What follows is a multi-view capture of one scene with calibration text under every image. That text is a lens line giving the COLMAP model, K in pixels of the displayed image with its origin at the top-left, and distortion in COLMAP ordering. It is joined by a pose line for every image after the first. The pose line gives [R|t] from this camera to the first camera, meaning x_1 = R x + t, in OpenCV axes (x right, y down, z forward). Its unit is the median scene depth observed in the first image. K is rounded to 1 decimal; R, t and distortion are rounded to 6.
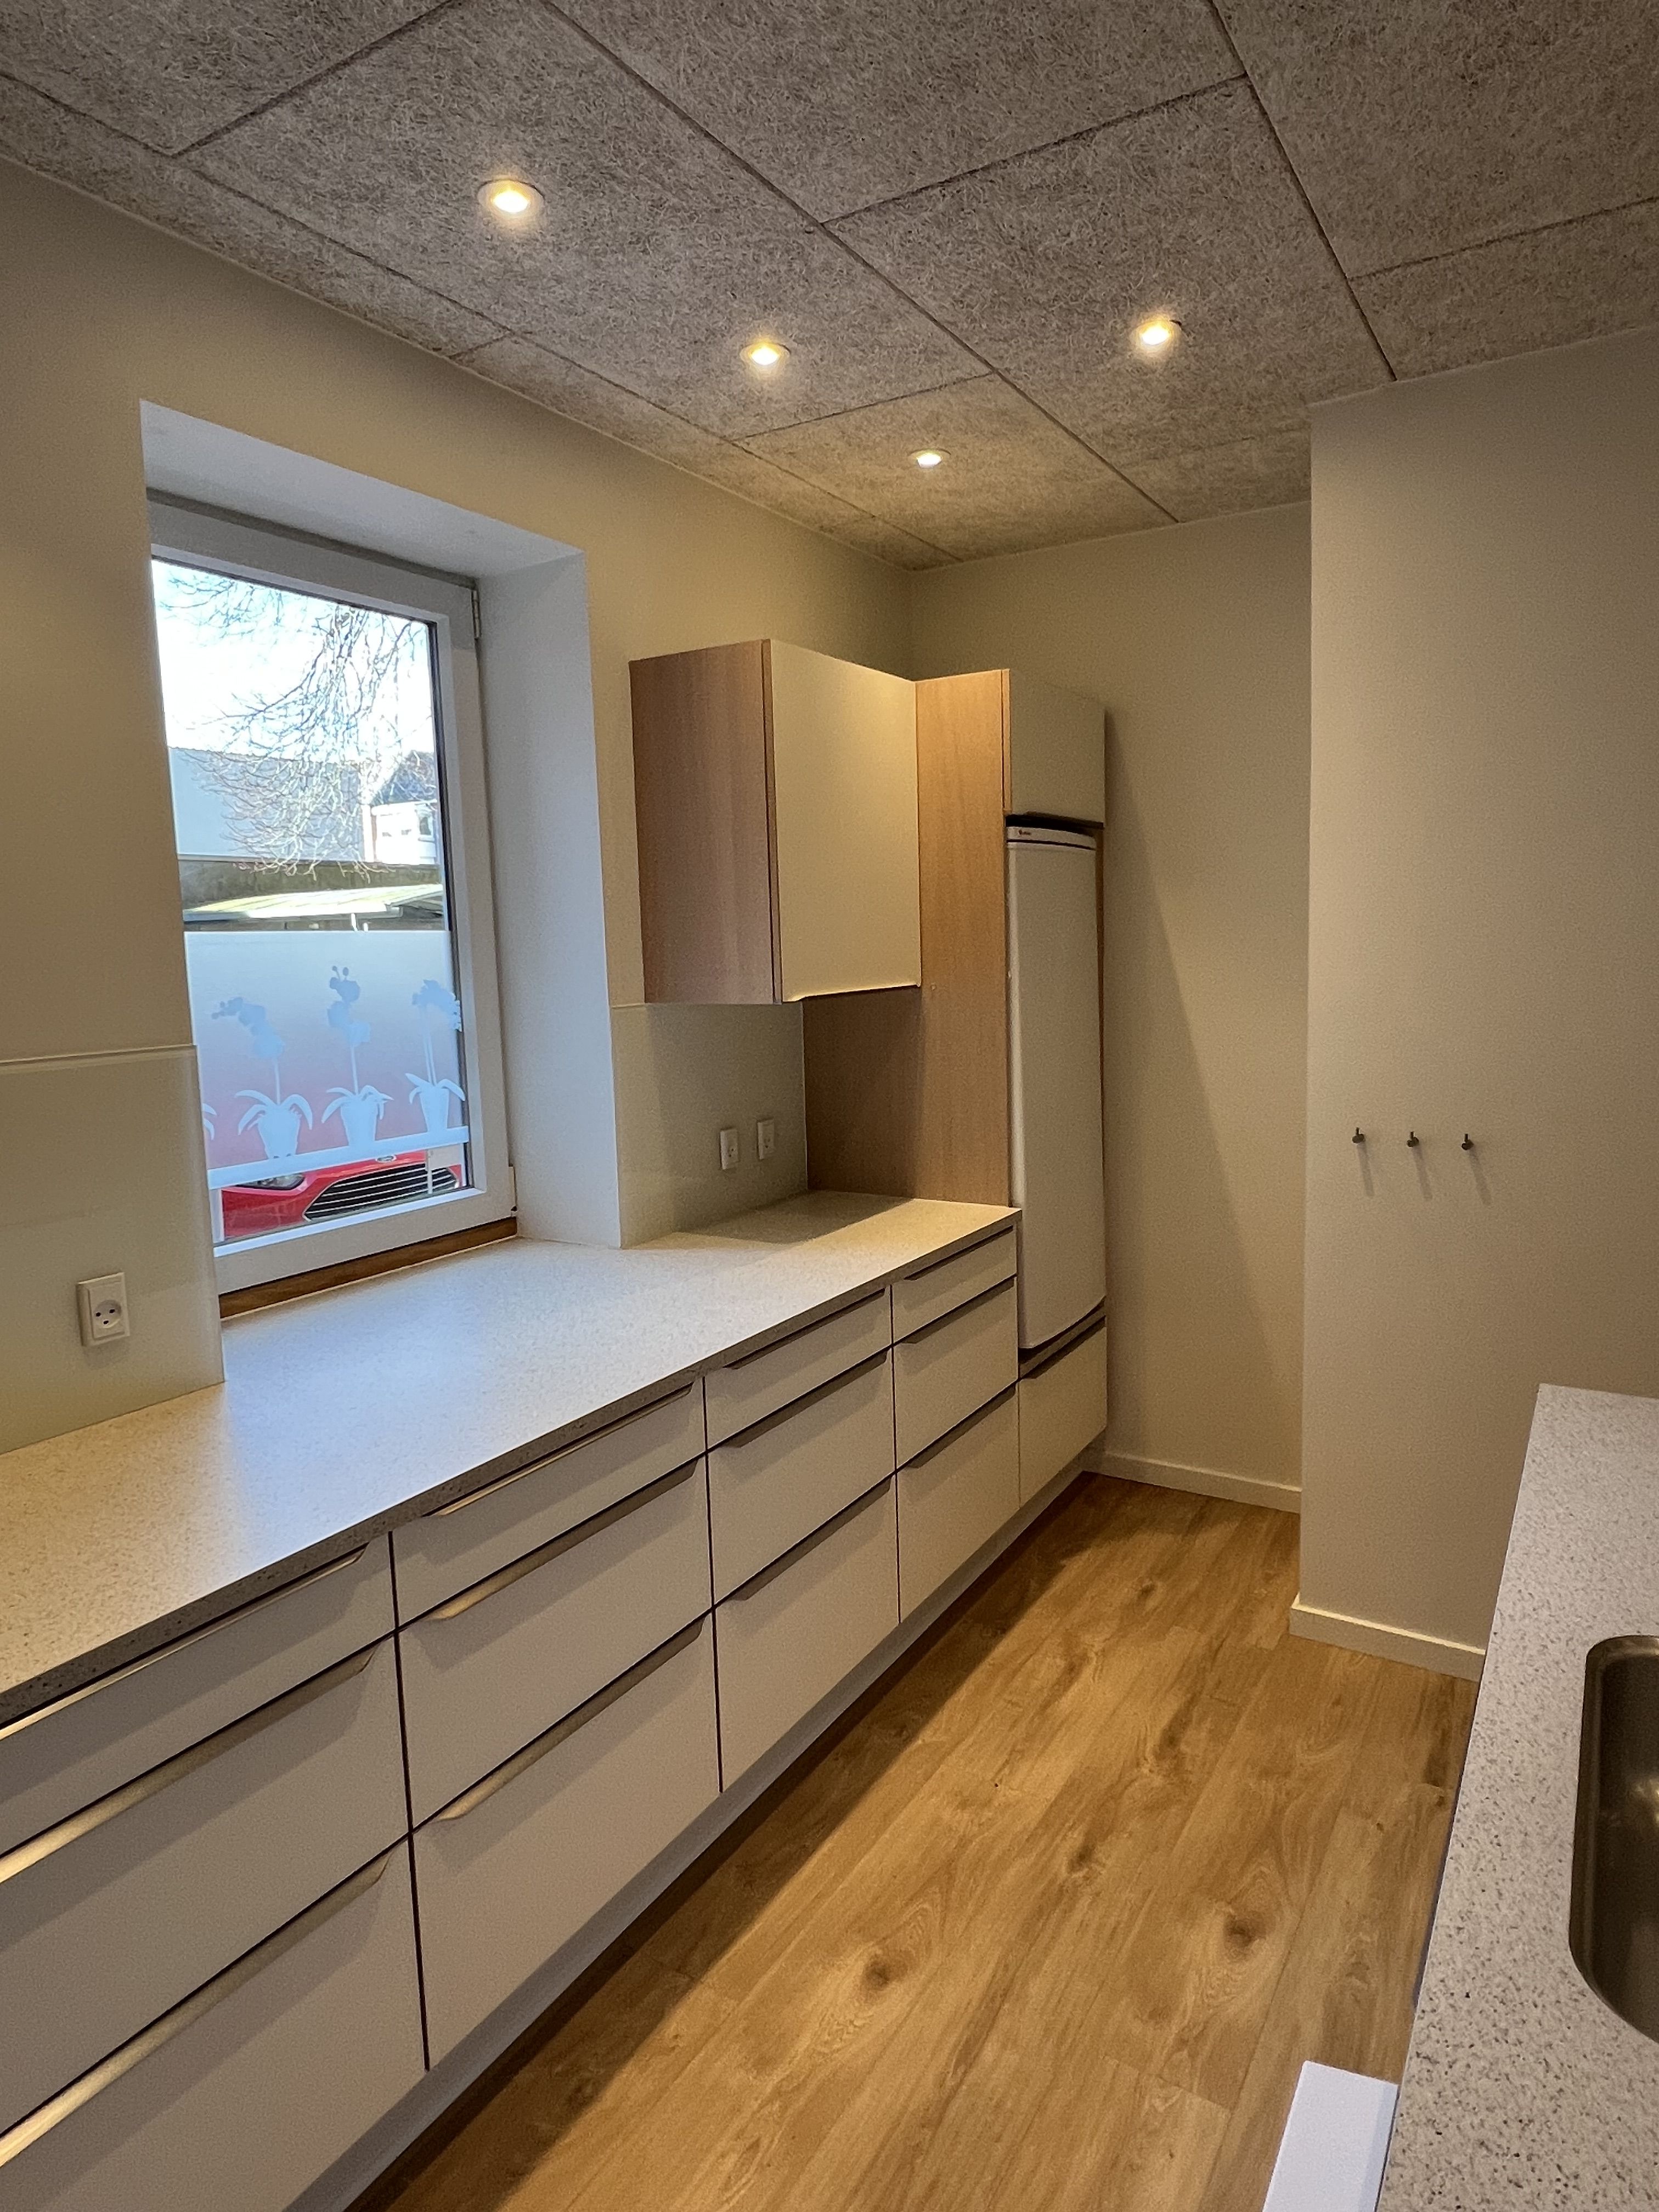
lens RADIAL K [[1302.1, 0, 829.5], [0, 1302.1, 1106.0], [0, 0, 1]] dist [-0.002575, -0.001000]
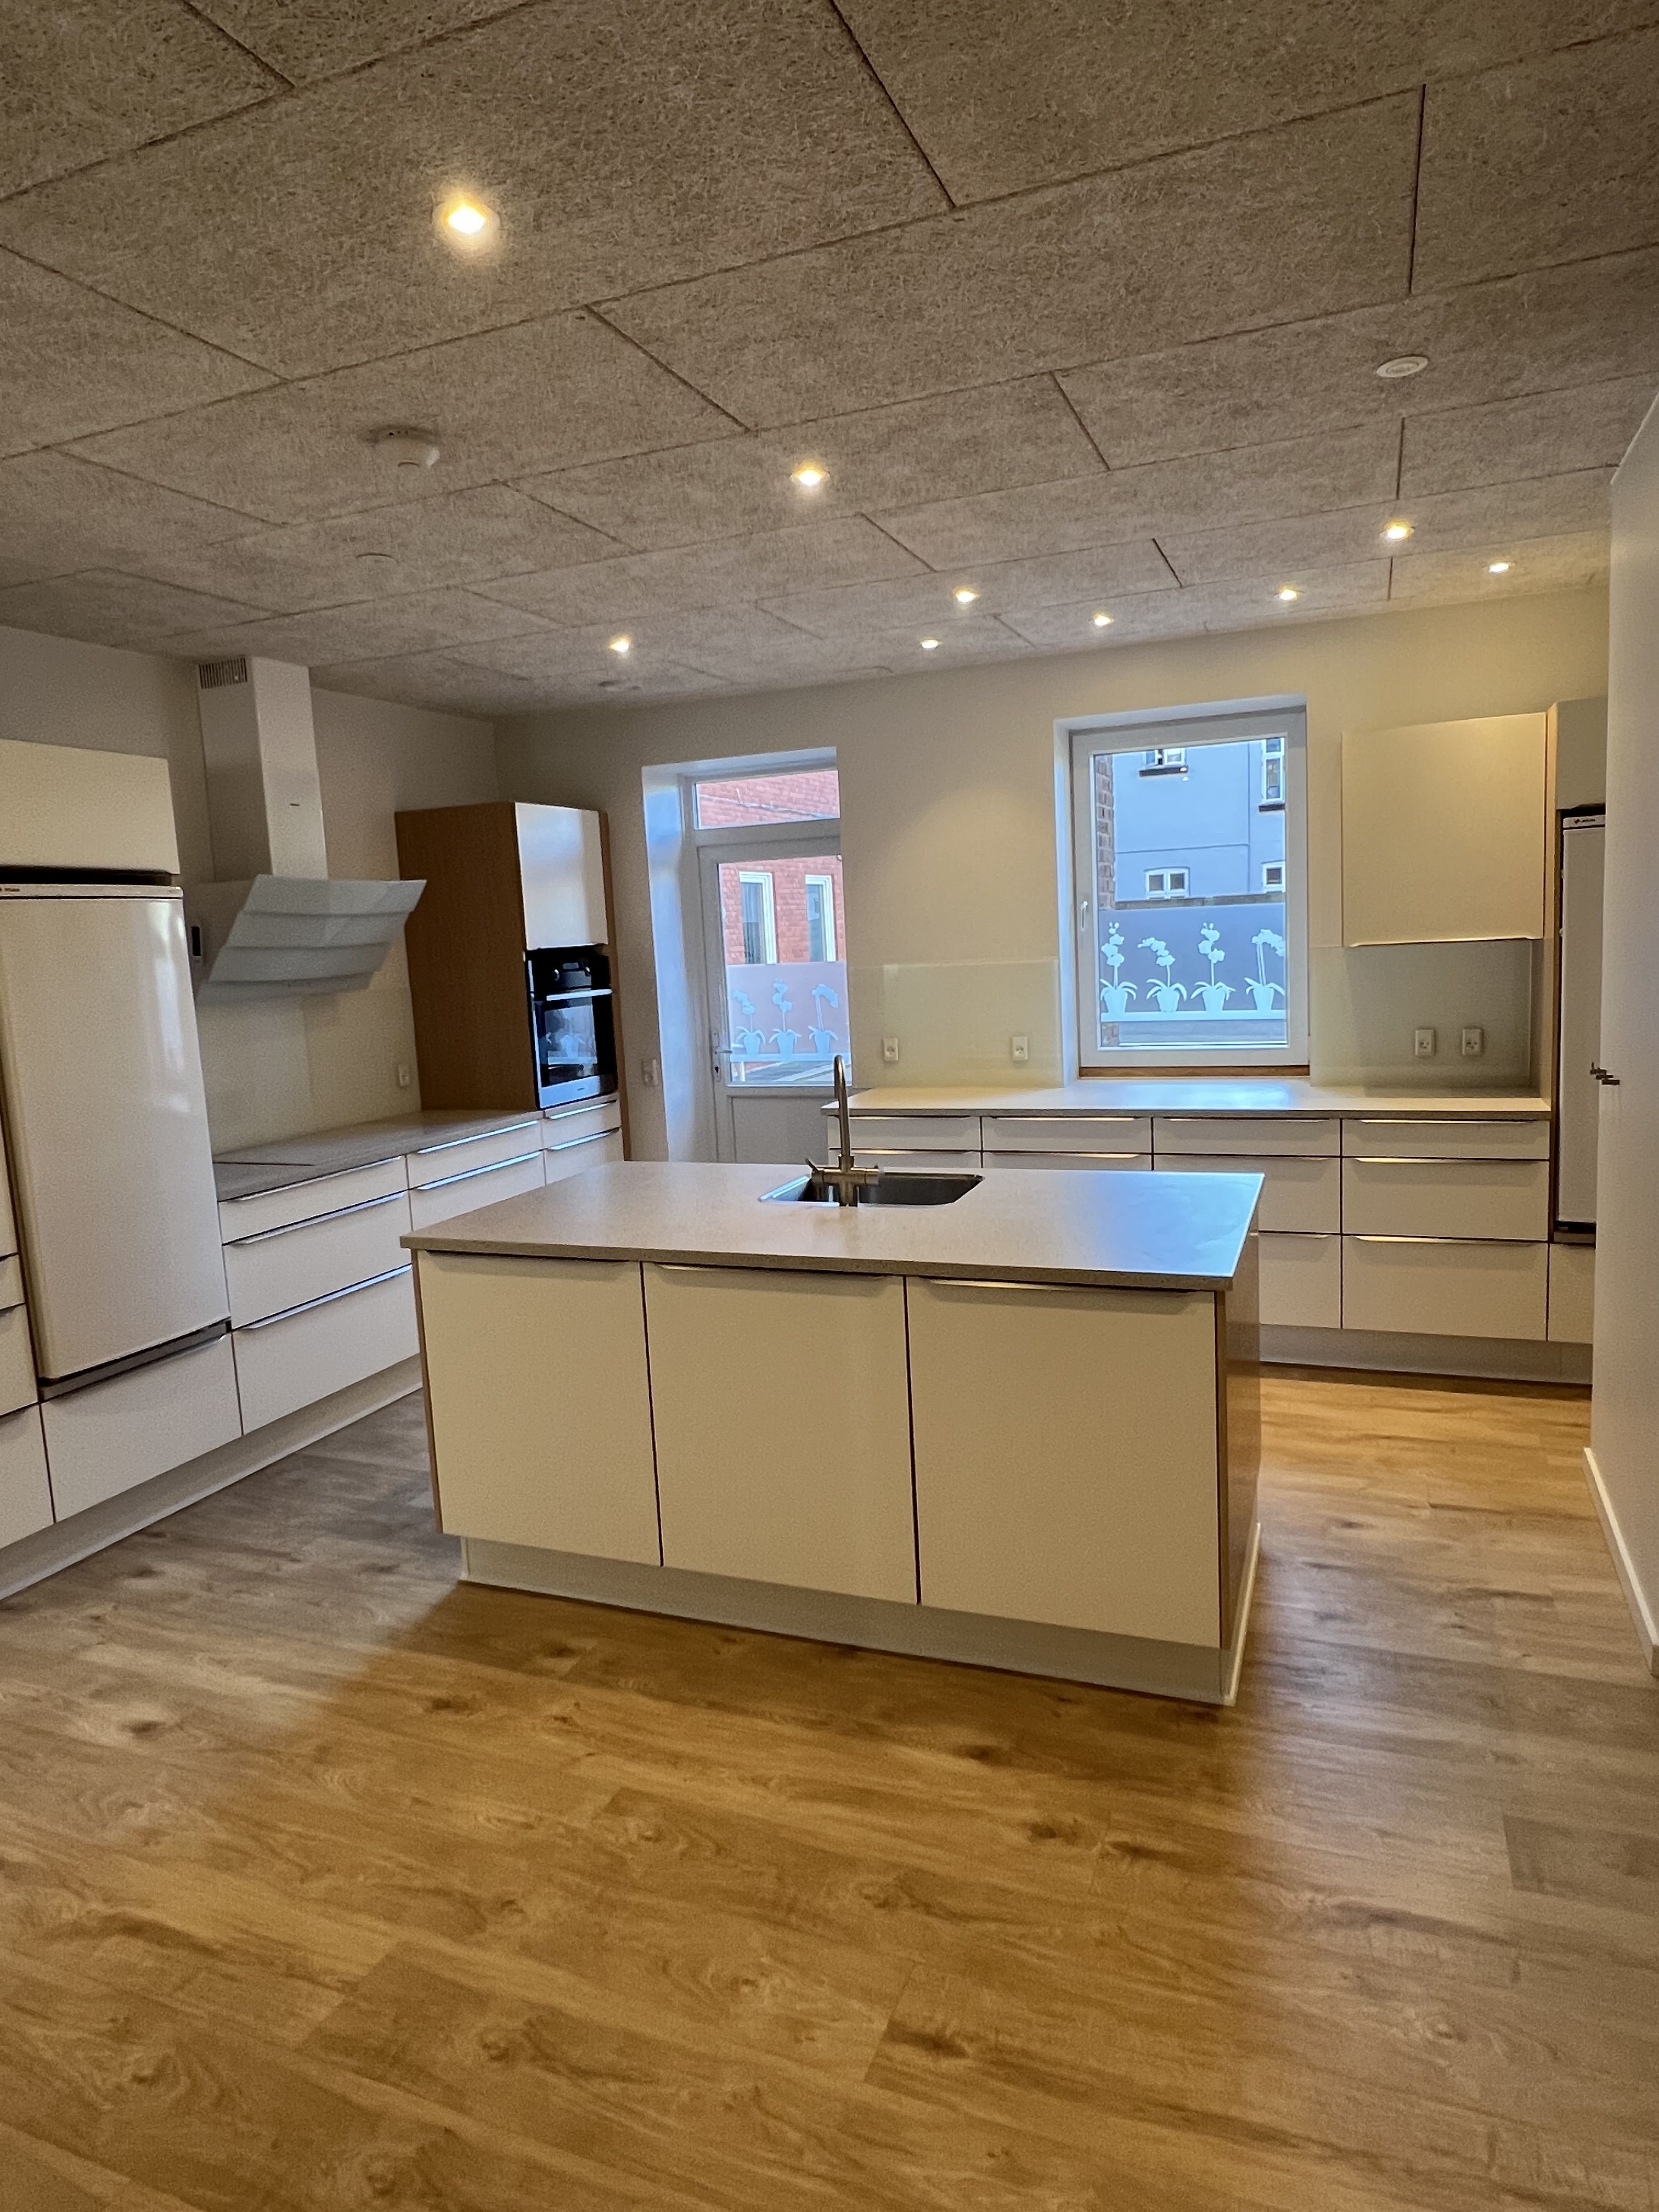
lens RADIAL K [[1302.1, 0, 829.5], [0, 1302.1, 1106.0], [0, 0, 1]] dist [-0.002575, -0.001000]
pose [[0.151919, 0.149326, -0.977048, 1.593928], [-0.076569, 0.987329, 0.138992, -0.062090], [0.985423, 0.053696, 0.161428, 0.081296]]
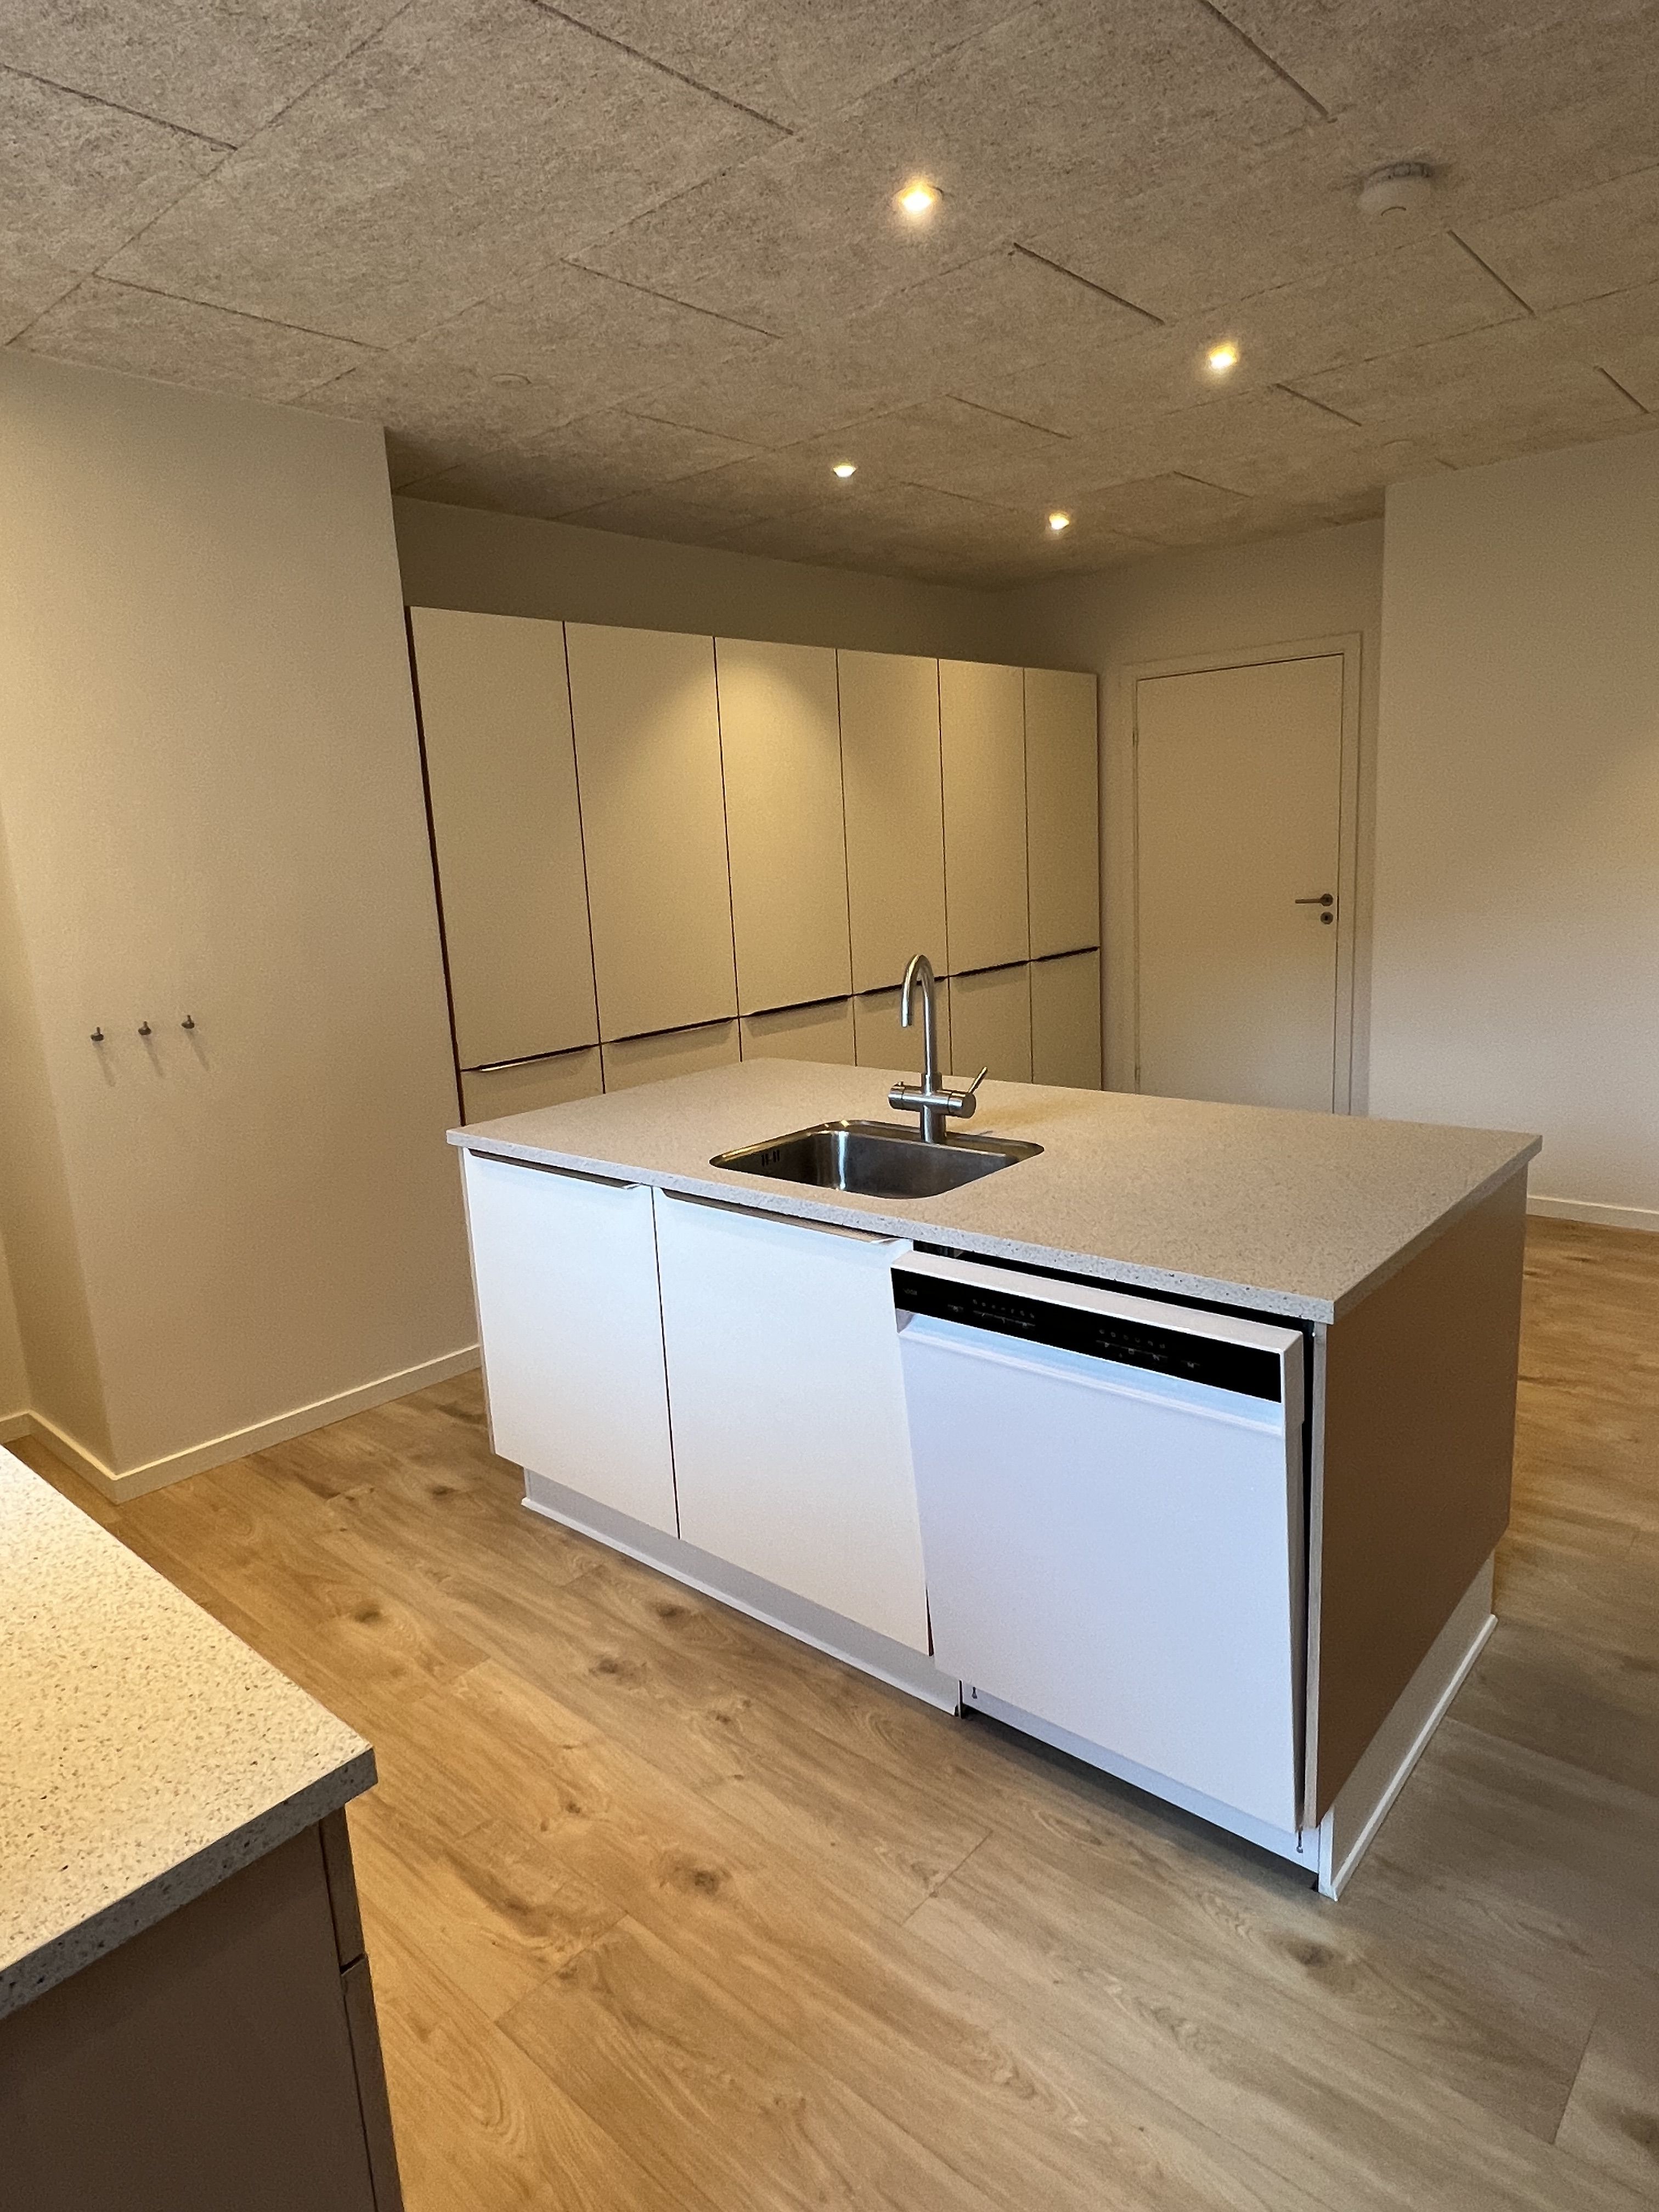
lens RADIAL K [[1302.1, 0, 829.5], [0, 1302.1, 1106.0], [0, 0, 1]] dist [-0.002575, -0.001000]
pose [[0.184403, -0.191692, 0.963976, -0.603185], [0.171760, 0.971988, 0.160429, 0.011708], [-0.967726, 0.135989, 0.212163, 0.171805]]
